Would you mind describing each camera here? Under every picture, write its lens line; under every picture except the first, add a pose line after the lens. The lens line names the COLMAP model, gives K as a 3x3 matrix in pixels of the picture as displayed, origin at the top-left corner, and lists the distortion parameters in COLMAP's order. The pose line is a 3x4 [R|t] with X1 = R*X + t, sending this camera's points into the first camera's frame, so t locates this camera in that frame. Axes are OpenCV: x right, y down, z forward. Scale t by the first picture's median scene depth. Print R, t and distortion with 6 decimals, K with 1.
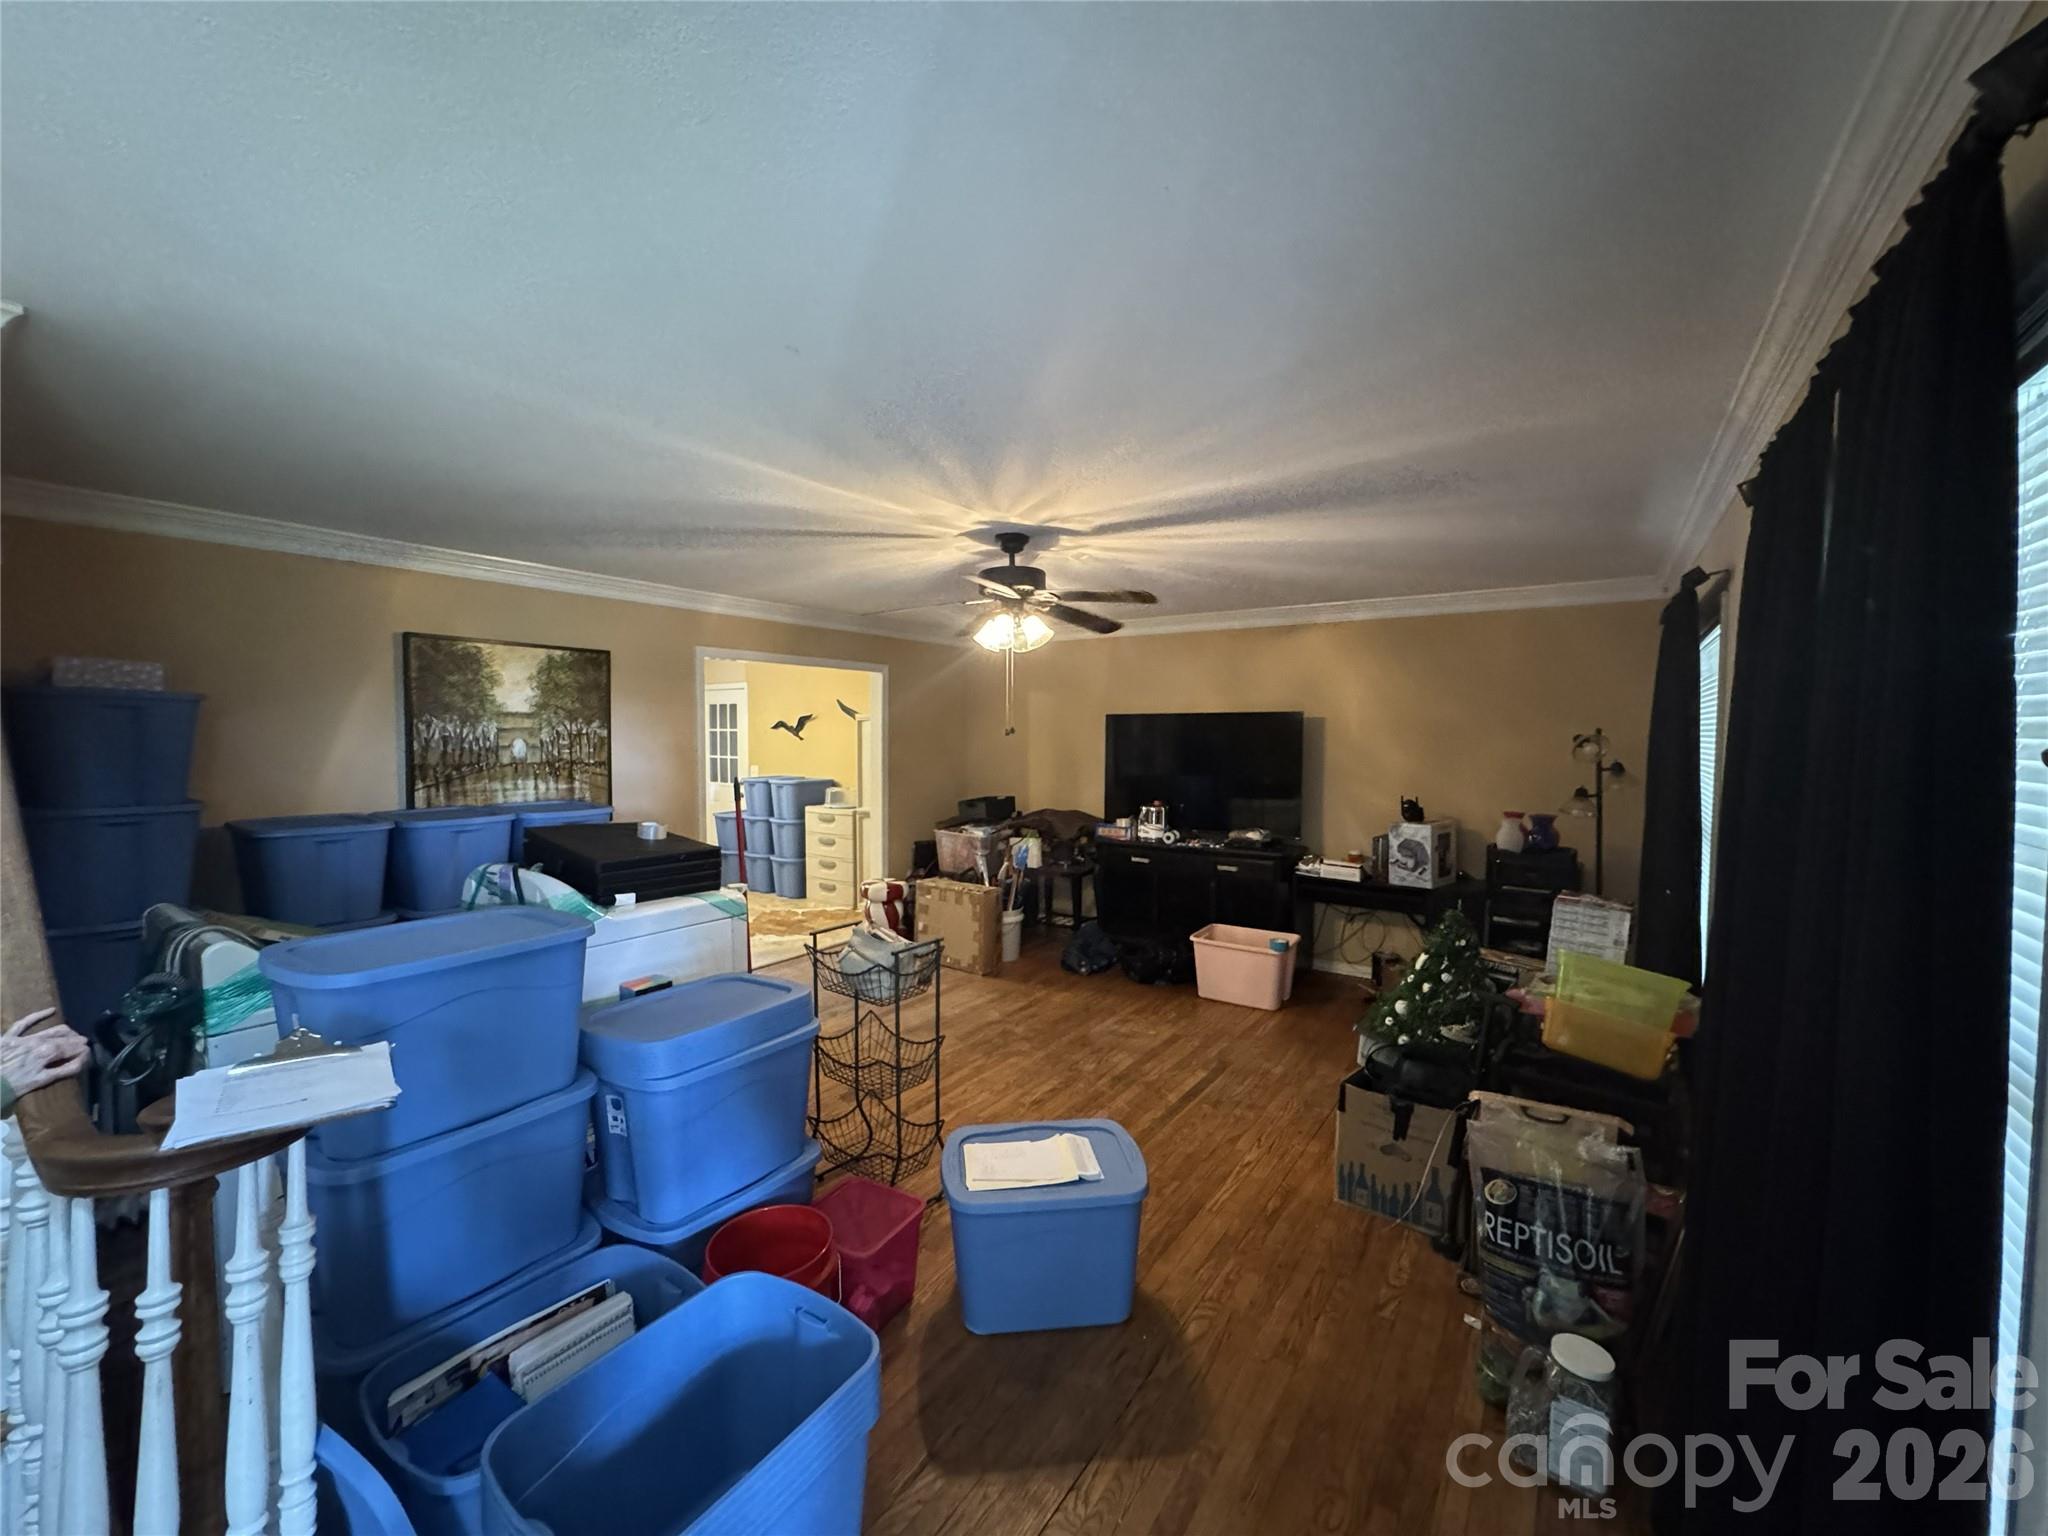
lens RADIAL K [[816.6, 0, 1024.0], [0, 816.6, 768.0], [0, 0, 1]] dist [-0.001029, -0.000380]
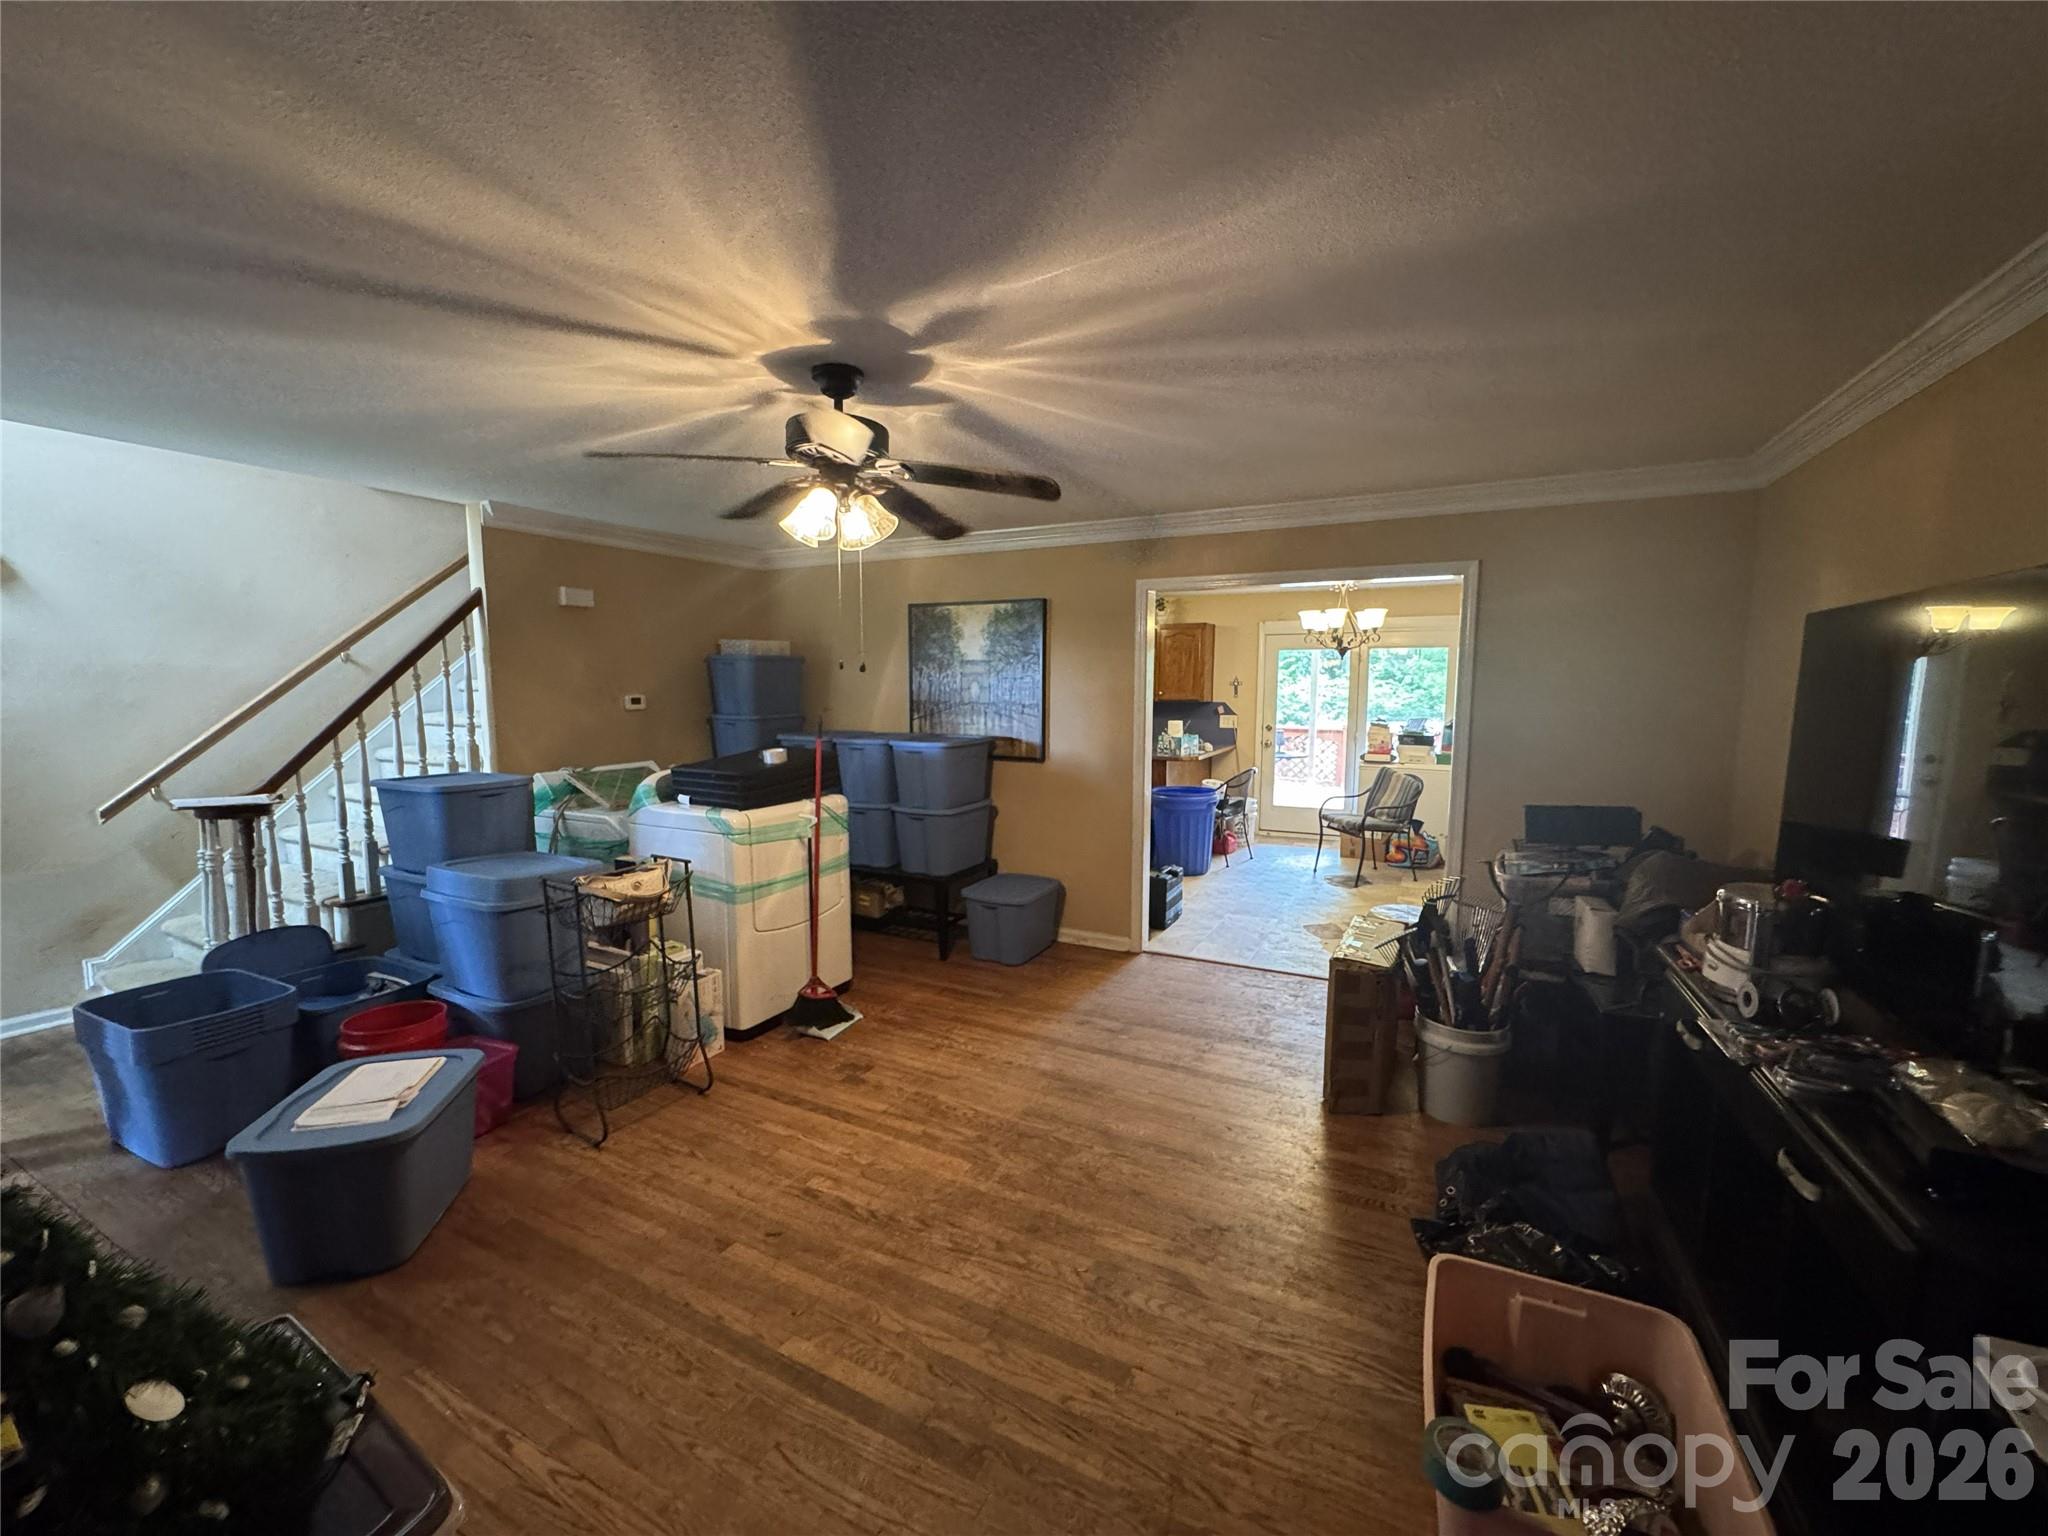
lens RADIAL K [[816.6, 0, 1024.0], [0, 816.6, 768.0], [0, 0, 1]] dist [-0.001029, -0.000380]
pose [[0.127063, 0.099233, -0.986918, 0.621567], [-0.043752, 0.994575, 0.094370, -0.027795], [0.990929, 0.031188, 0.130716, 0.959172]]
